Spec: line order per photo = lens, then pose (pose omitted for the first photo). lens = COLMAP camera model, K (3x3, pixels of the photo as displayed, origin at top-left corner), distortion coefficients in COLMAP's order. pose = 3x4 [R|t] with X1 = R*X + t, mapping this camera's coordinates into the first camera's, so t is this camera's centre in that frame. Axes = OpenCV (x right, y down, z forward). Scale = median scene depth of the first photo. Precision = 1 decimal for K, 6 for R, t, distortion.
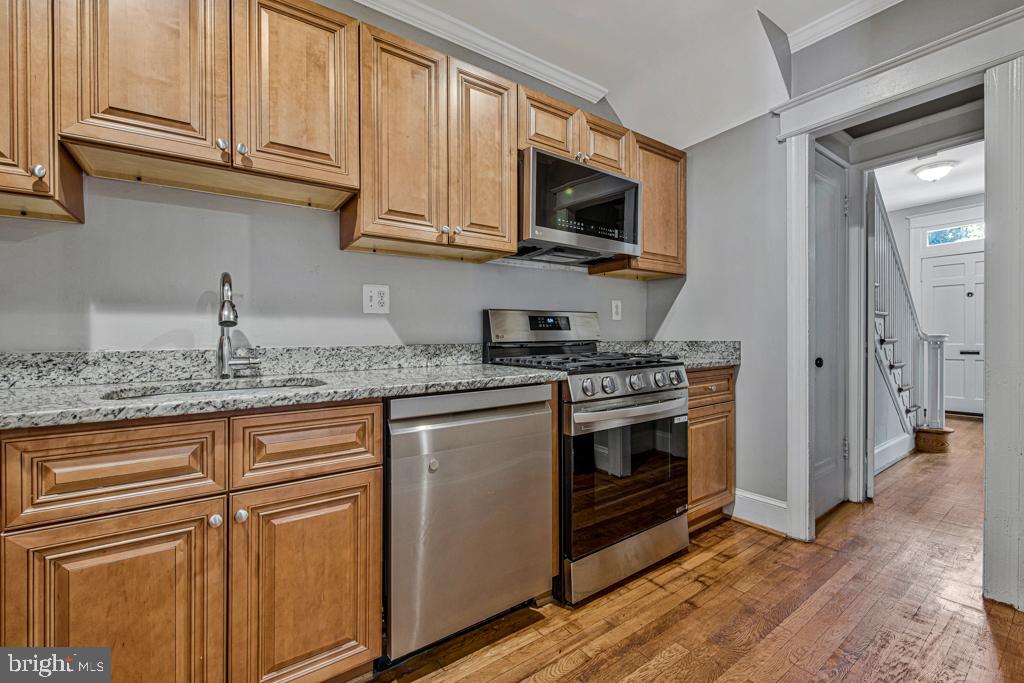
lens RADIAL K [[425.2, 0, 510.0], [0, 425.2, 339.3], [0, 0, 1]] dist [-0.011641, 0.000172]
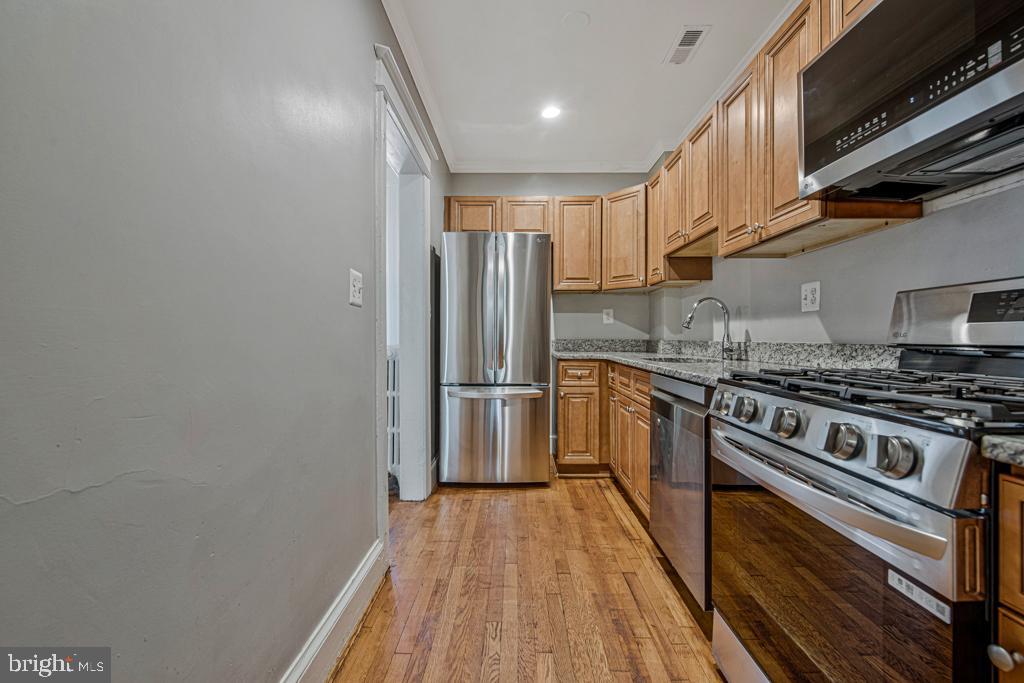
lens RADIAL K [[413.4, 0, 516.4], [0, 413.4, 342.3], [0, 0, 1]] dist [-0.038873, 0.005356]
pose [[-0.571468, 0.020944, -0.820357, 1.012602], [-0.000915, 0.999657, 0.026159, -0.013559], [0.820624, 0.015700, -0.571253, 1.133096]]
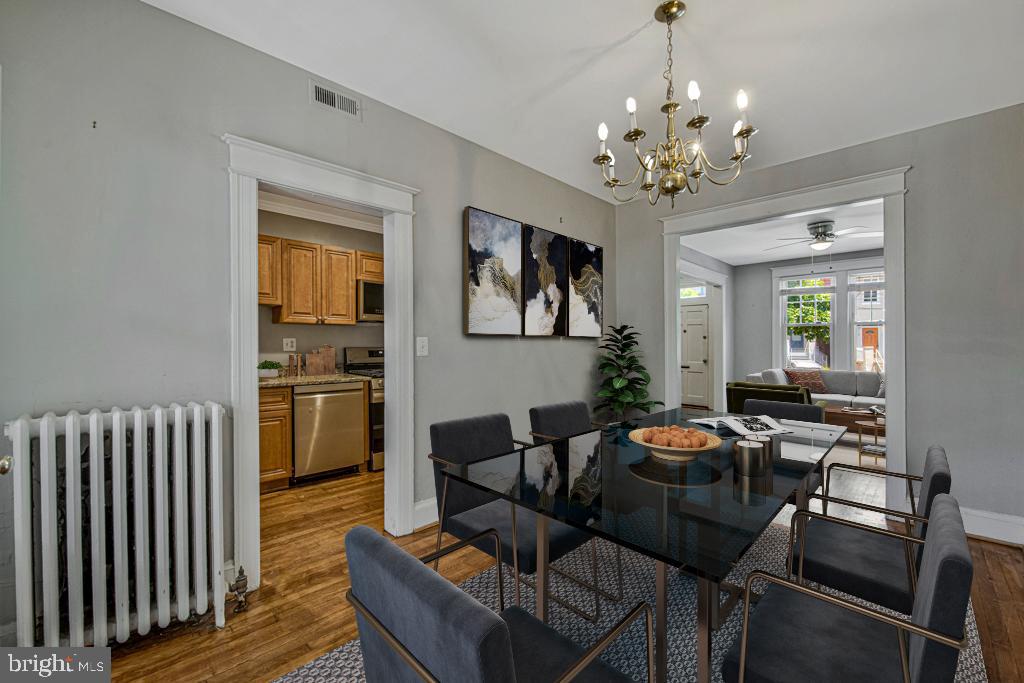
lens RADIAL K [[415.2, 0, 517.0], [0, 415.2, 362.9], [0, 0, 1]] dist [-0.020031, -0.002572]
pose [[0.981953, 0.009876, 0.188866, 0.518783], [-0.018014, 0.998979, 0.041421, -0.125826], [-0.188264, -0.044076, 0.981129, -1.563713]]
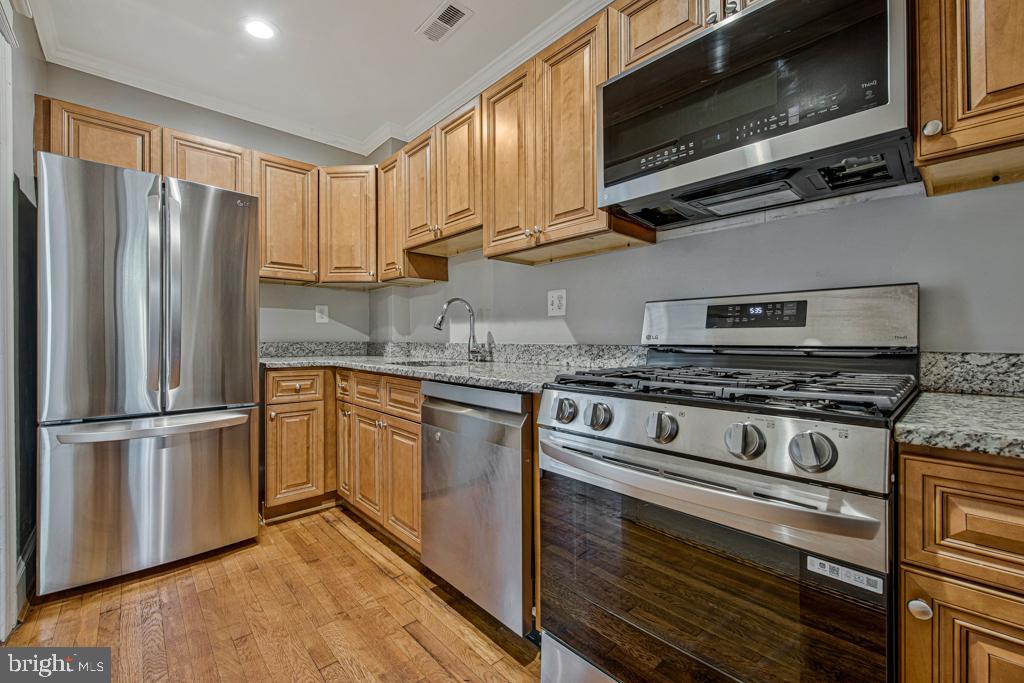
lens RADIAL K [[408.5, 0, 510.9], [0, 408.5, 346.2], [0, 0, 1]] dist [-0.015161, -0.000784]
pose [[0.147406, 0.030055, -0.988619, 0.853134], [-0.008725, 0.999539, 0.029086, -0.011871], [0.989038, 0.004338, 0.147600, 0.835237]]
